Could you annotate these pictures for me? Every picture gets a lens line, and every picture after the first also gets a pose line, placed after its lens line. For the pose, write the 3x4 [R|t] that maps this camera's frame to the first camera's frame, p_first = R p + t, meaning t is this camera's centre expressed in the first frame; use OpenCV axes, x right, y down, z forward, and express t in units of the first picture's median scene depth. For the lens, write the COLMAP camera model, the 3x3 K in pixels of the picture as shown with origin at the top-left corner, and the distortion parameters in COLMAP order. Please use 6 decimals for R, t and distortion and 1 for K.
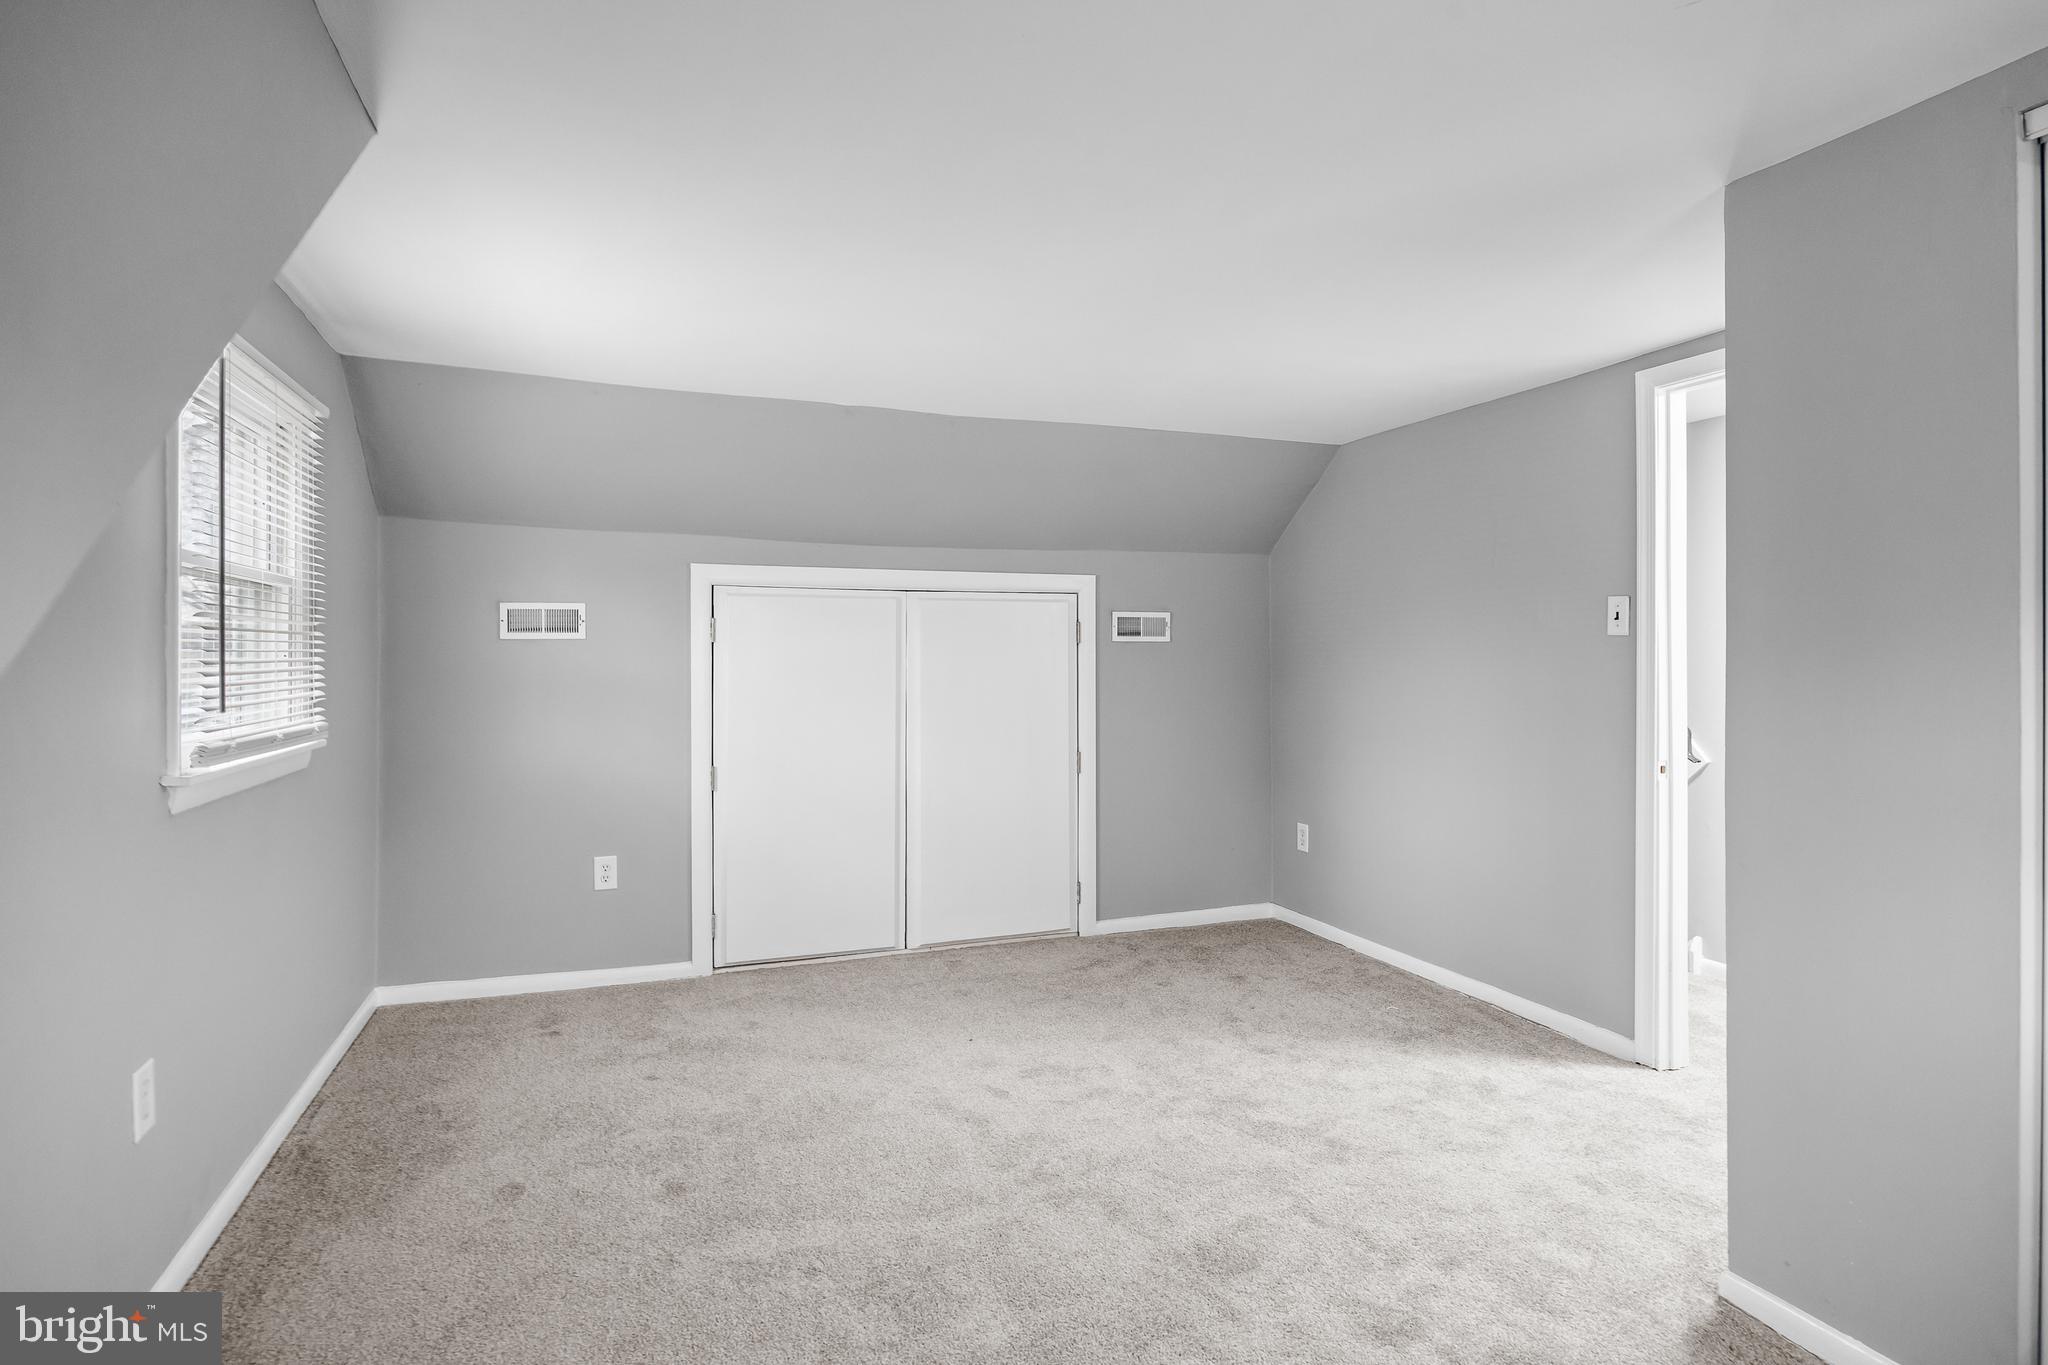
lens RADIAL K [[1122.4, 0, 1024.7], [0, 1122.4, 667.8], [0, 0, 1]] dist [0.004184, 0.000068]
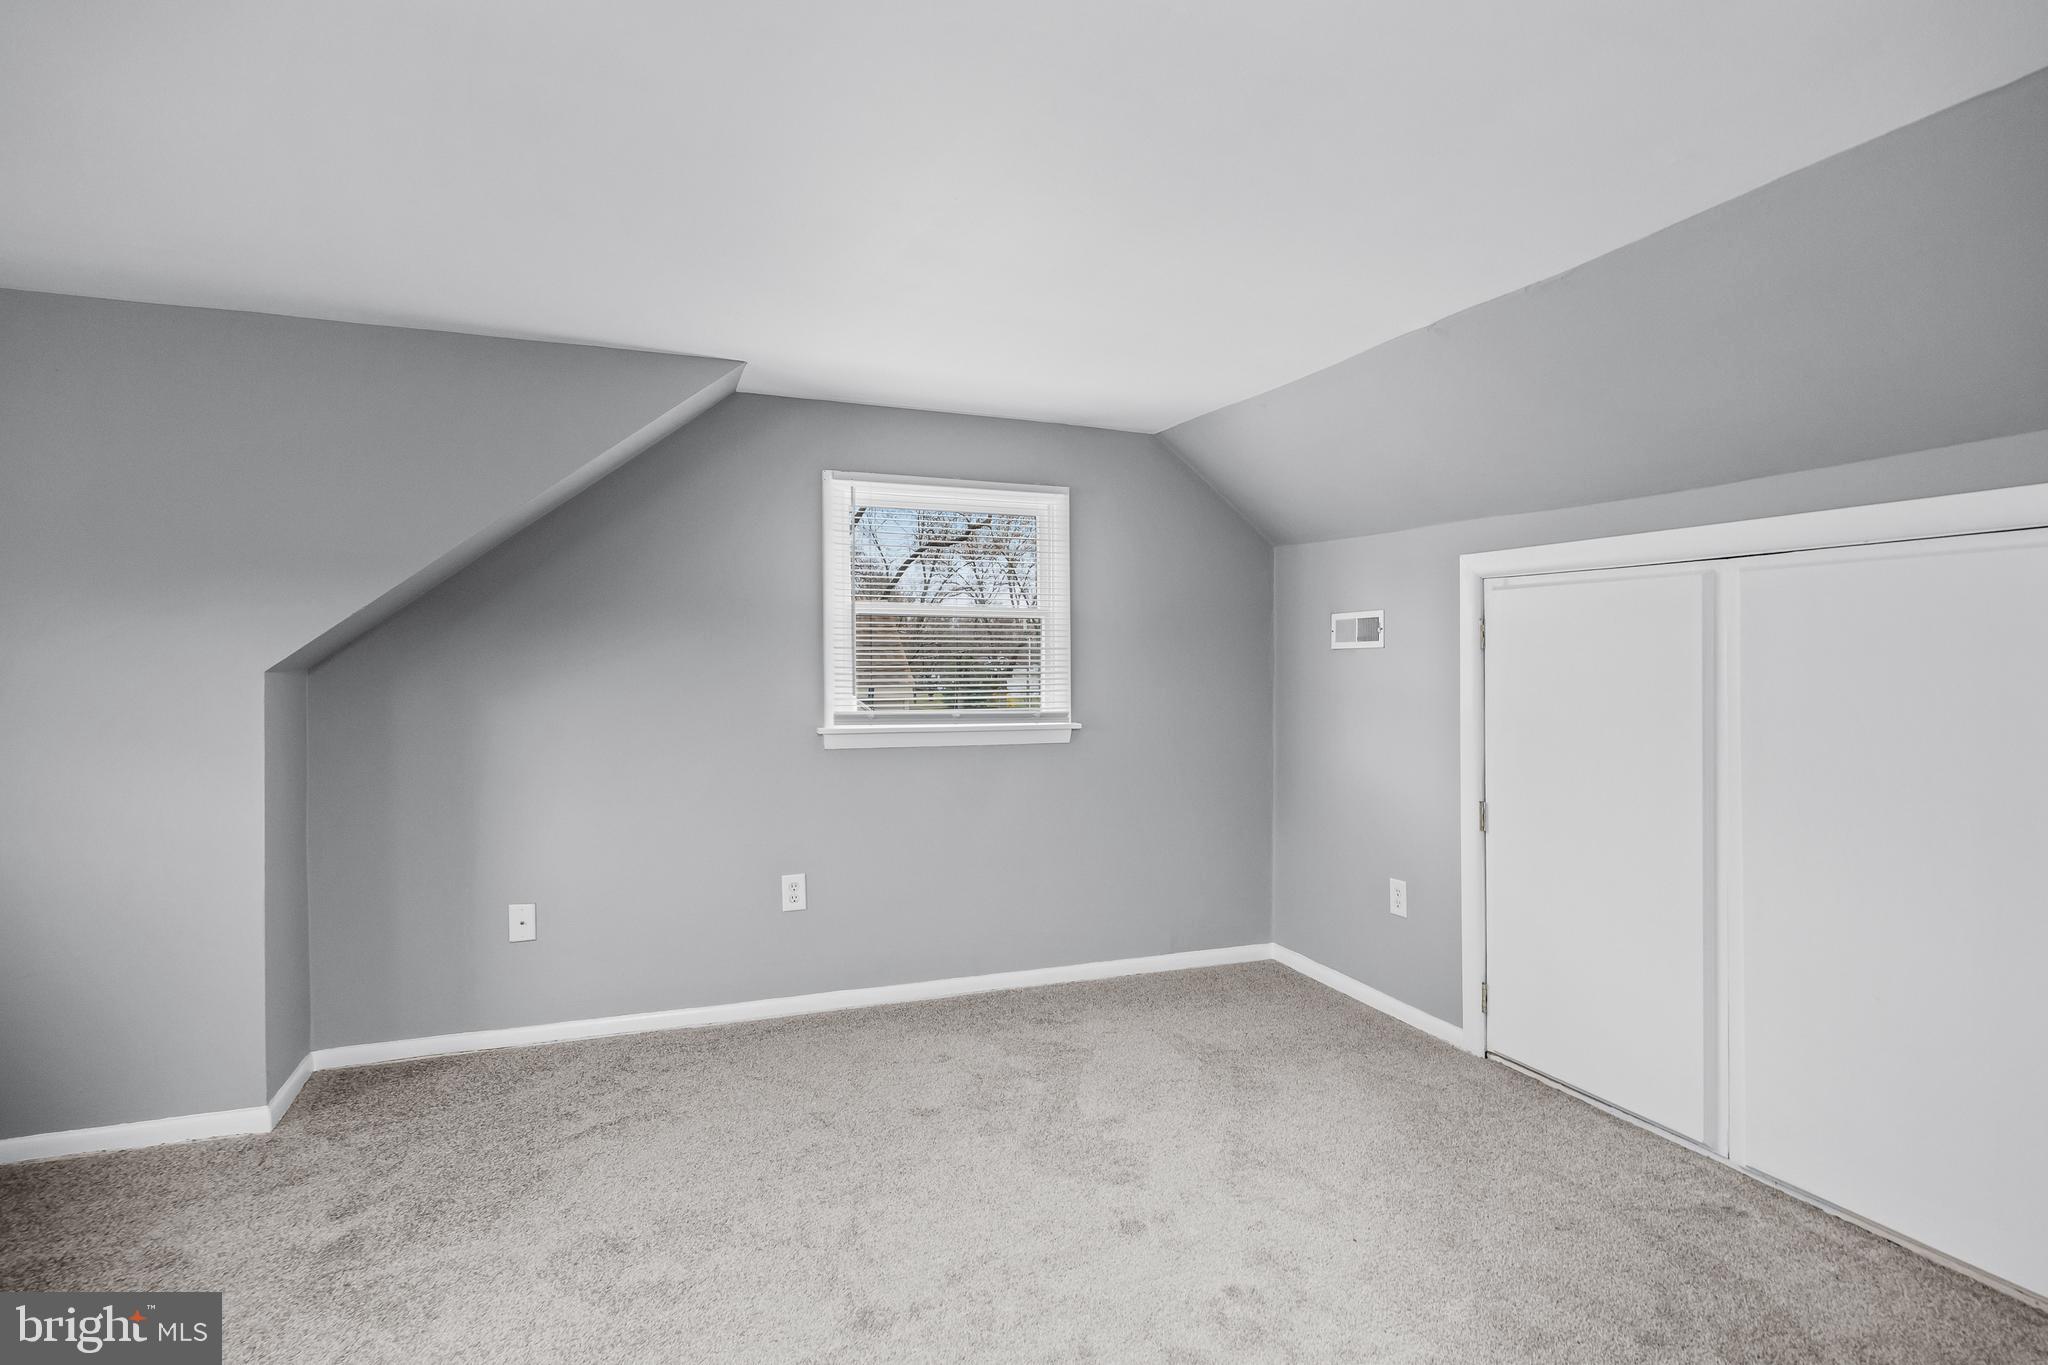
lens RADIAL K [[1026.7, 0, 1021.8], [0, 1026.7, 681.9], [0, 0, 1]] dist [-0.000503, 0.000775]
pose [[-0.004032, 0.017766, -0.999834, 0.487313], [-0.013017, 0.999757, 0.017818, -0.007842], [0.999907, 0.013087, -0.003799, 0.699992]]
